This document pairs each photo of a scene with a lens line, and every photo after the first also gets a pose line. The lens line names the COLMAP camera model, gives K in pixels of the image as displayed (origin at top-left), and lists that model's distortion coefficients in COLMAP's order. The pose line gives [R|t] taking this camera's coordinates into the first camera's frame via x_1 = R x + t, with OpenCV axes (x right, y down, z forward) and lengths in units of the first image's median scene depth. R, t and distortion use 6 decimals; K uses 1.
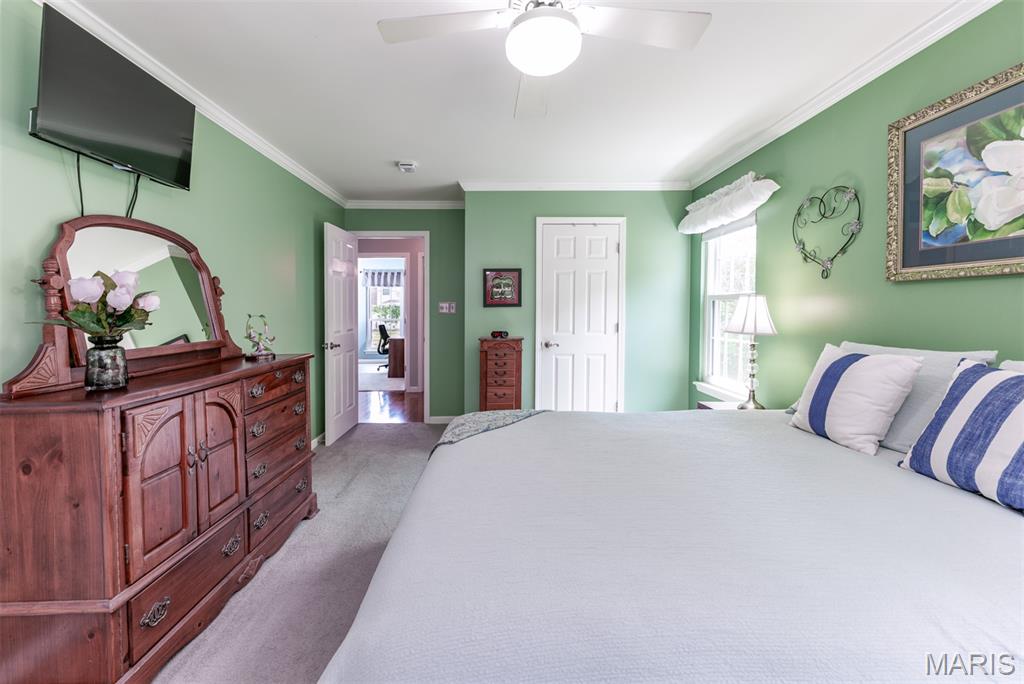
lens RADIAL K [[411.5, 0, 510.1], [0, 411.5, 328.1], [0, 0, 1]] dist [0.000497, -0.000332]
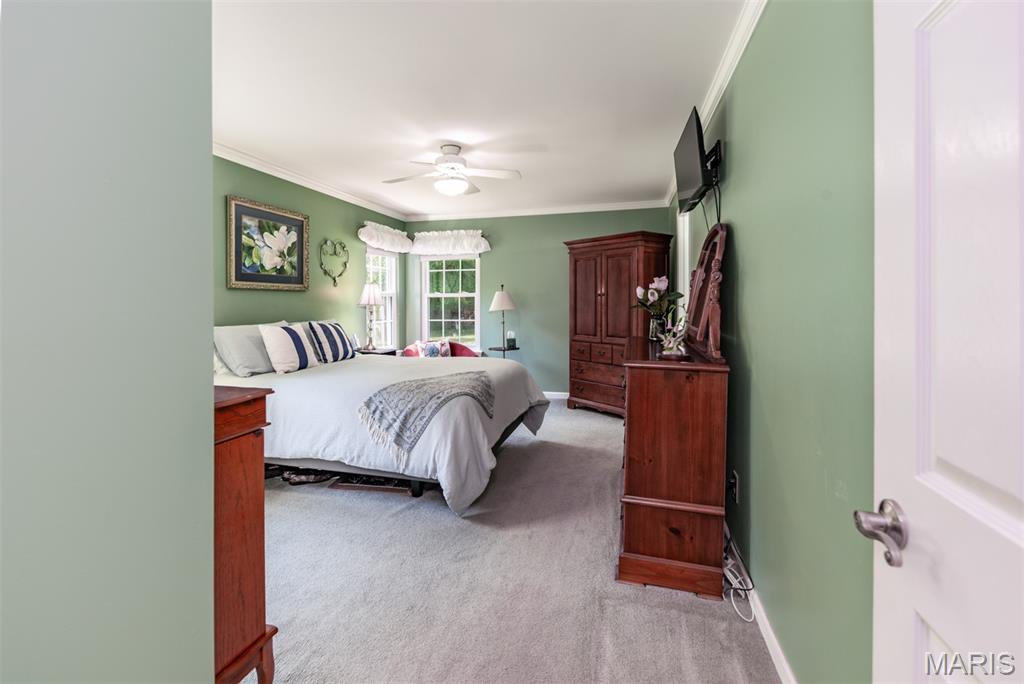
lens RADIAL K [[440.1, 0, 508.1], [0, 440.1, 299.8], [0, 0, 1]] dist [0.000056, 0.000010]
pose [[-0.961567, 0.015984, 0.274105, -0.492540], [0.028382, 0.998743, 0.041326, -0.083642], [-0.273099, 0.047517, -0.960812, 1.853882]]
